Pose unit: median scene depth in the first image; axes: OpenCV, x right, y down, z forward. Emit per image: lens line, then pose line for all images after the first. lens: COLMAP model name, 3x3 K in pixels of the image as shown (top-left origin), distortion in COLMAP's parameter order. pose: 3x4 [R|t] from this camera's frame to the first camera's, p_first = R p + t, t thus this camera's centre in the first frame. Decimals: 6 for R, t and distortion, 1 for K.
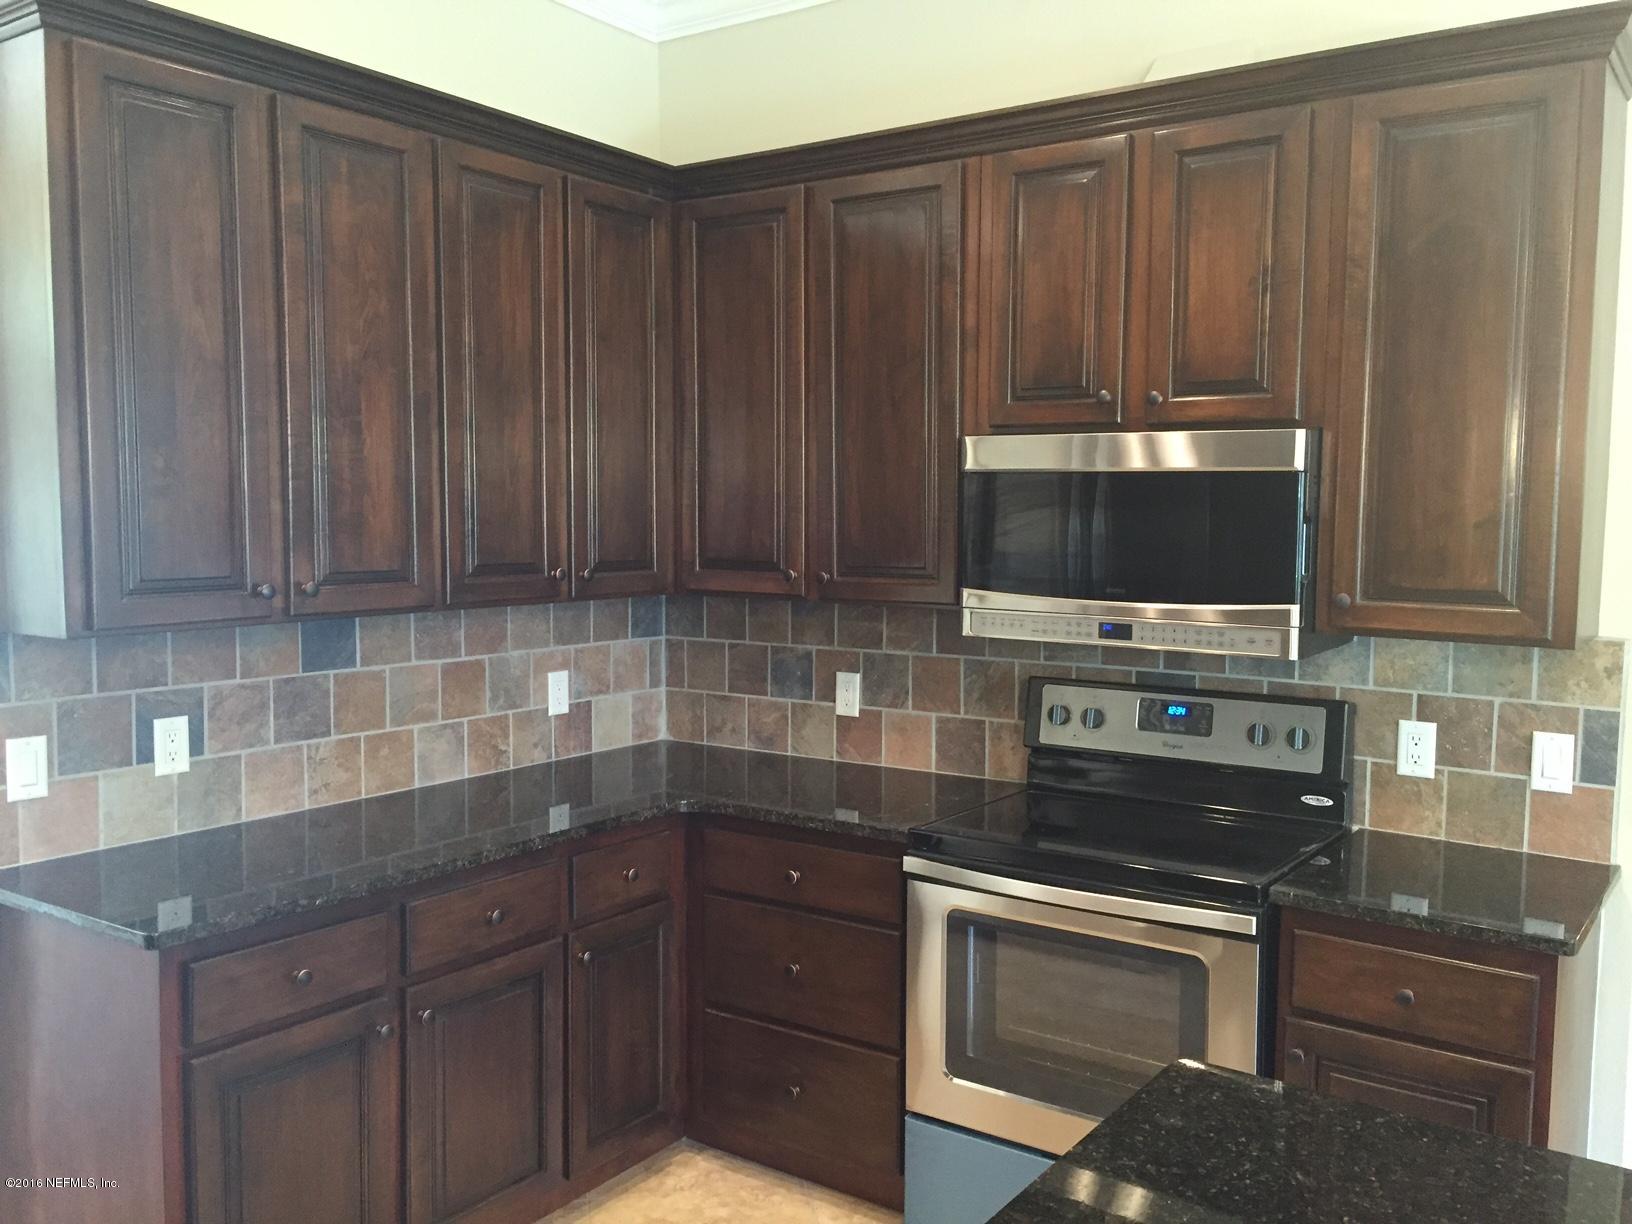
lens RADIAL K [[1392.5, 0, 827.0], [0, 1392.5, 607.4], [0, 0, 1]] dist [0.088710, -0.125002]
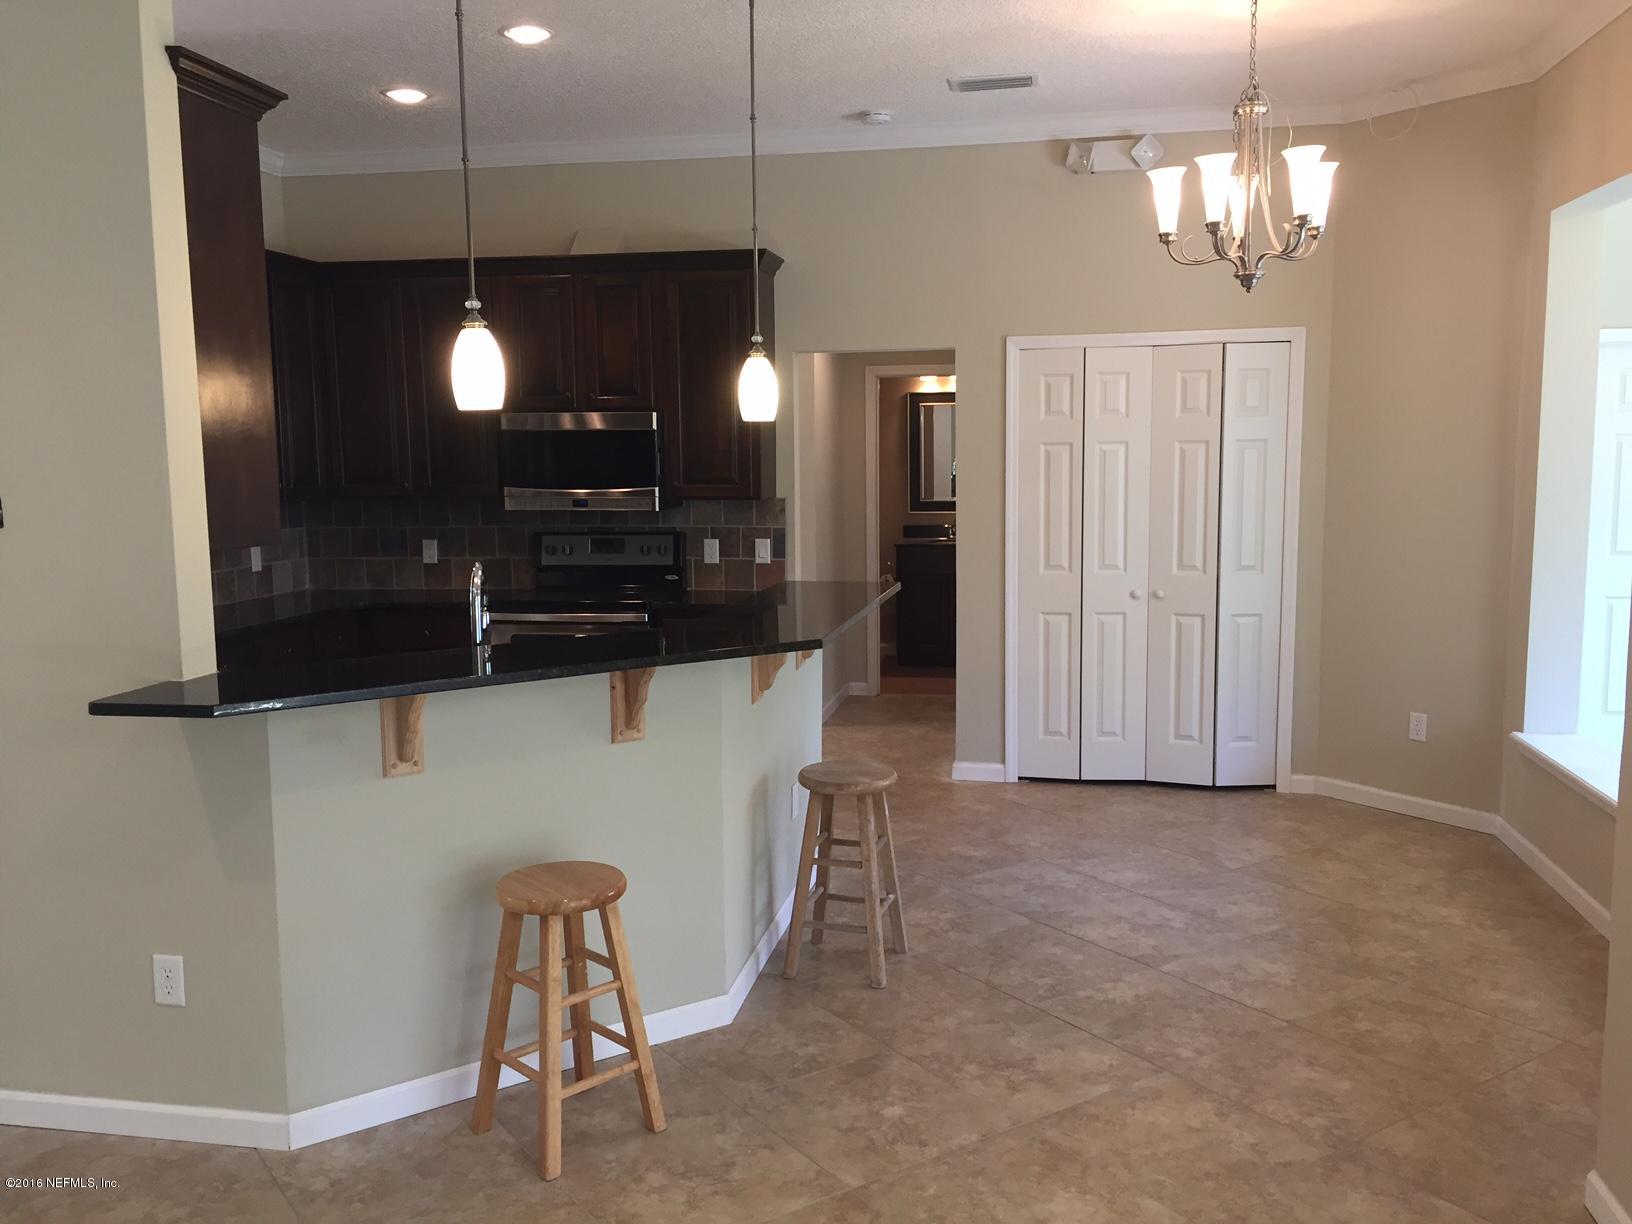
lens RADIAL K [[1392.5, 0, 827.0], [0, 1392.5, 607.4], [0, 0, 1]] dist [0.088710, -0.125002]
pose [[0.908926, -0.064925, 0.411873, -0.309646], [0.048577, 0.997565, 0.050048, 0.077669], [-0.414119, -0.025482, 0.909866, -1.010937]]
